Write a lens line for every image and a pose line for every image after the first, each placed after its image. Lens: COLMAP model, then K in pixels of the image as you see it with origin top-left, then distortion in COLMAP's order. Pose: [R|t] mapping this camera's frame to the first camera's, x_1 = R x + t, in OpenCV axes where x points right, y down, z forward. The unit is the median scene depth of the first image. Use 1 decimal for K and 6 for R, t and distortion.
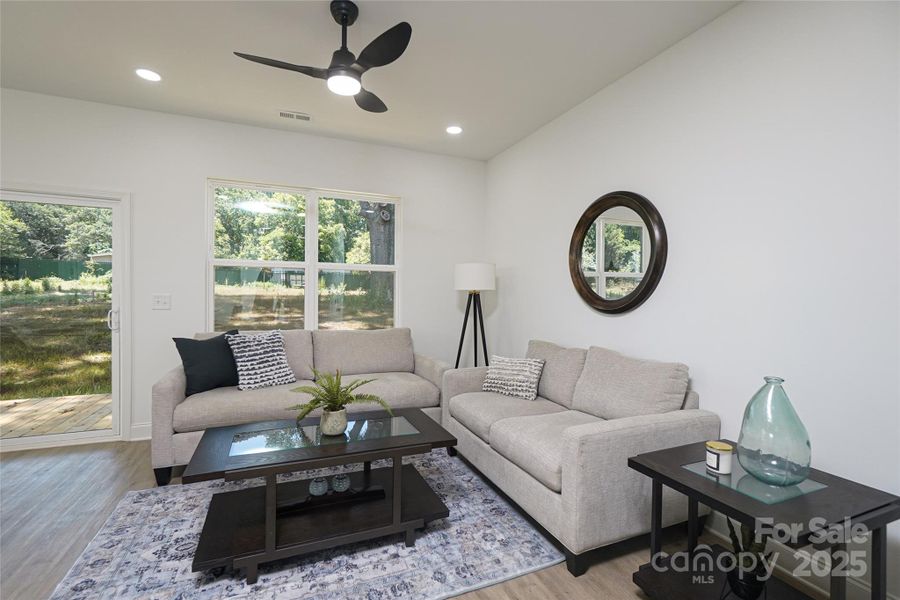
lens RADIAL K [[399.1, 0, 455.4], [0, 399.1, 299.9], [0, 0, 1]] dist [-0.000740, 0.000585]
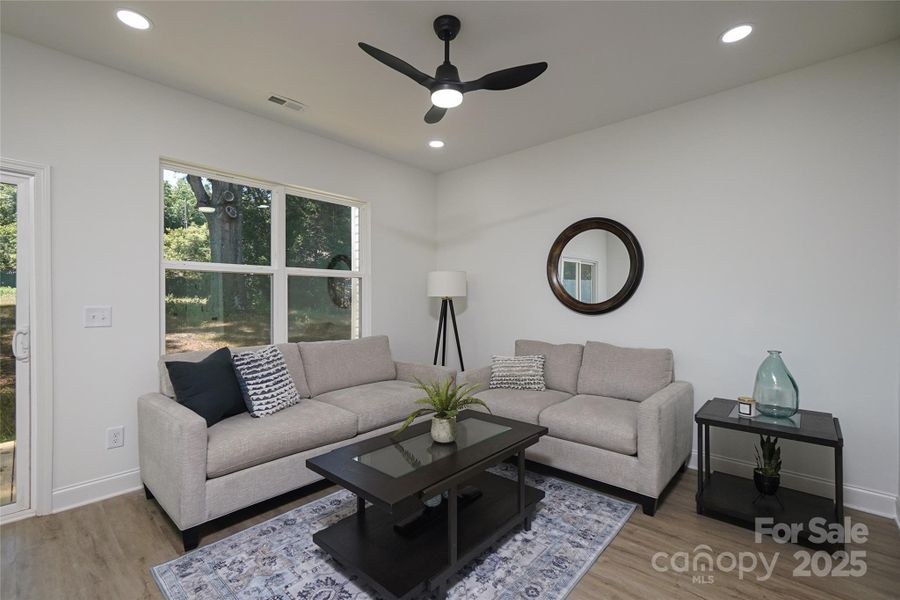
lens RADIAL K [[399.1, 0, 435.6], [0, 399.1, 299.5], [0, 0, 1]] dist [-0.000740, 0.000585]
pose [[0.905575, -0.012536, 0.424001, -0.549526], [0.018509, 0.999779, -0.009973, -0.008898], [-0.423782, 0.016879, 0.905607, 0.068078]]
